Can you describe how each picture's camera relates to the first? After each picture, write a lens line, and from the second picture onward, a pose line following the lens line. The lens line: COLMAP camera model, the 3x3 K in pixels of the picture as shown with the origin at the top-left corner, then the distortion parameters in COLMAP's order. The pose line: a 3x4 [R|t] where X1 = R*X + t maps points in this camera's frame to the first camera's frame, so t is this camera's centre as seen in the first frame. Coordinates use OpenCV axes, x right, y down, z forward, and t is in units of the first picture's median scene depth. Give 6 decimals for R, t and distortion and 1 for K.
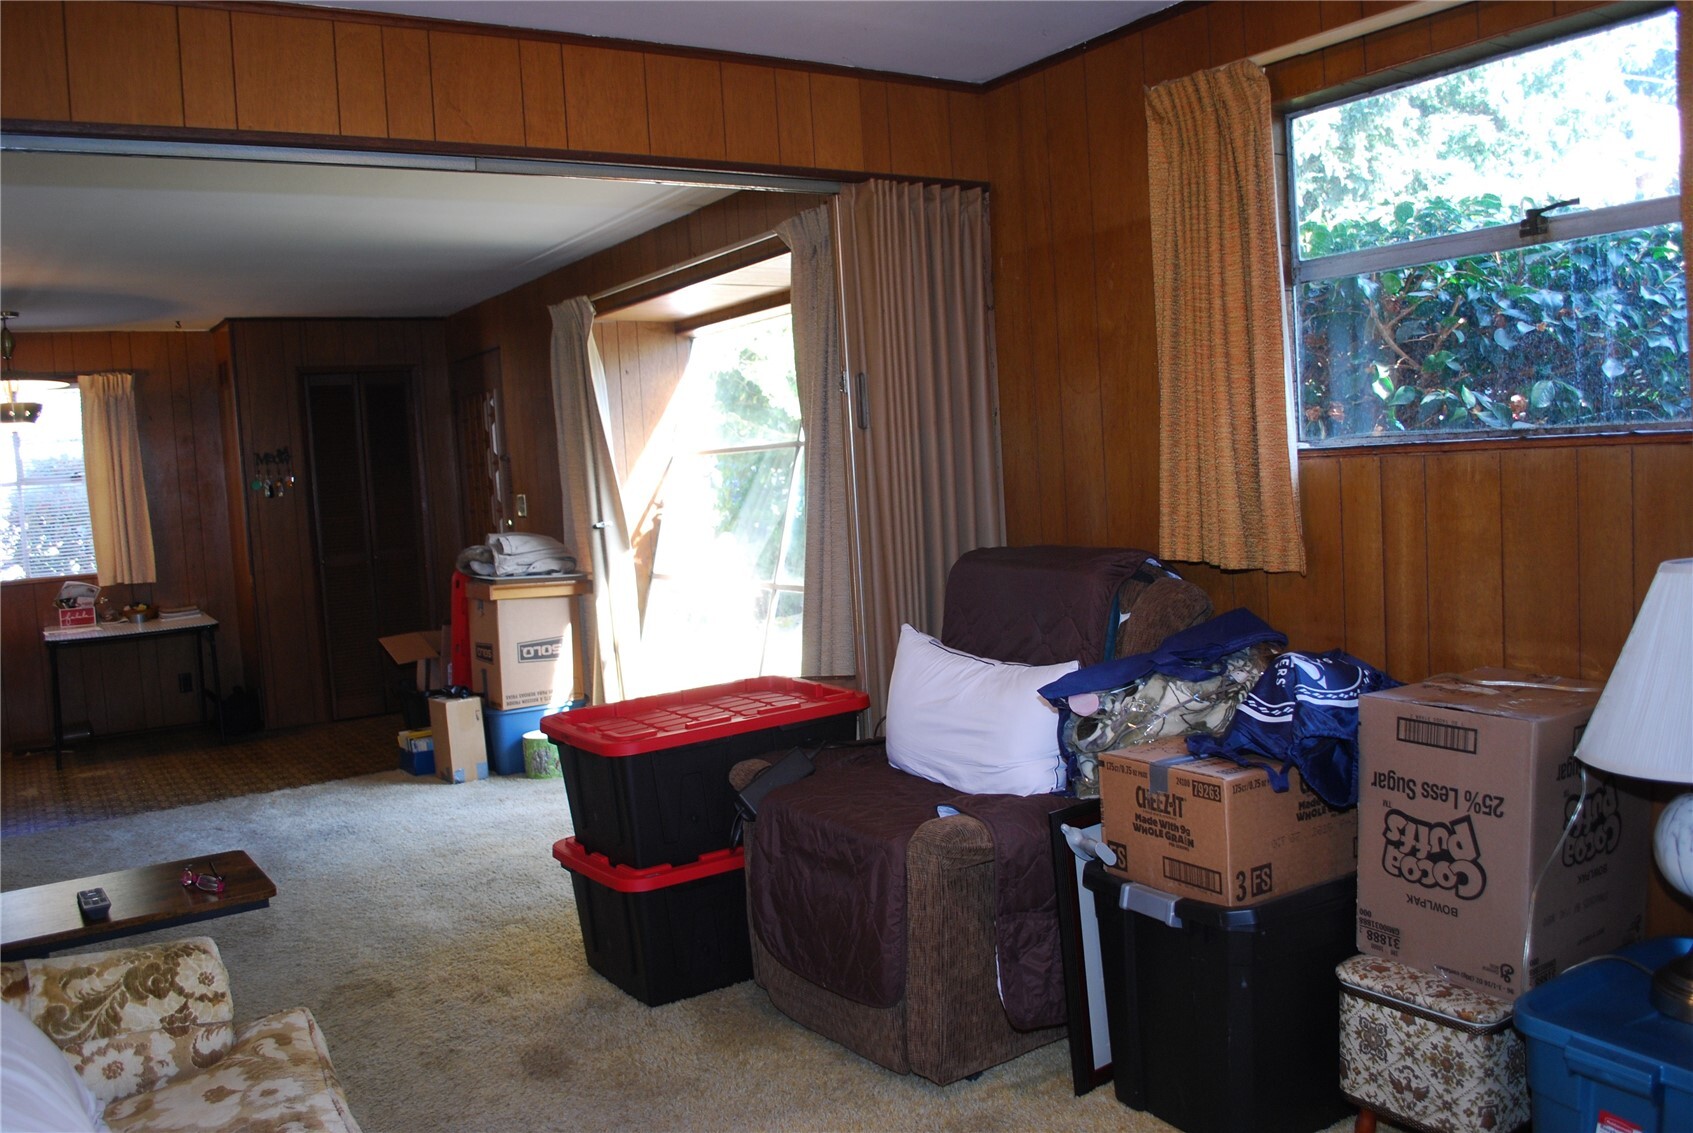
lens RADIAL K [[1338.3, 0, 846.1], [0, 1338.3, 567.3], [0, 0, 1]] dist [-0.080954, 0.010517]
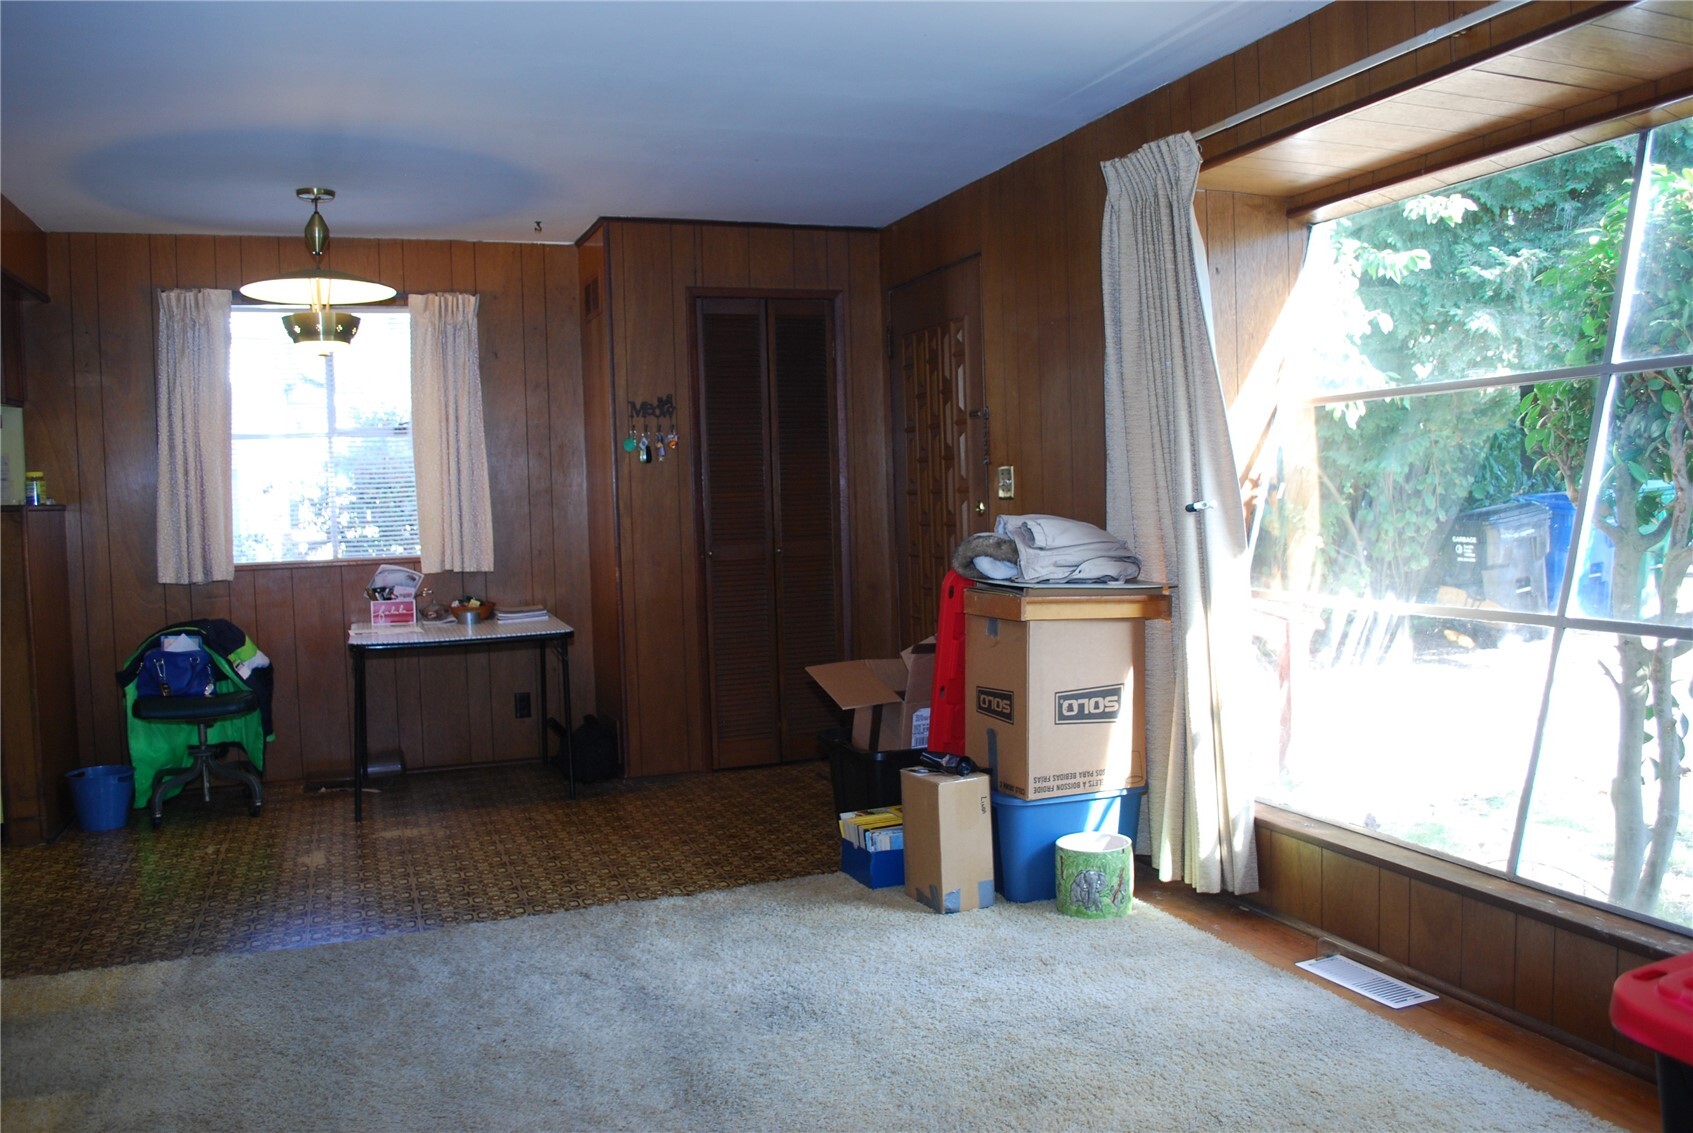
lens RADIAL K [[1338.3, 0, 851.6], [0, 1338.3, 566.0], [0, 0, 1]] dist [-0.080954, 0.010517]
pose [[0.977136, 0.041394, -0.208545, -0.193850], [-0.044536, 0.998954, -0.010395, 0.008426], [0.207897, 0.019445, 0.977957, 0.343004]]
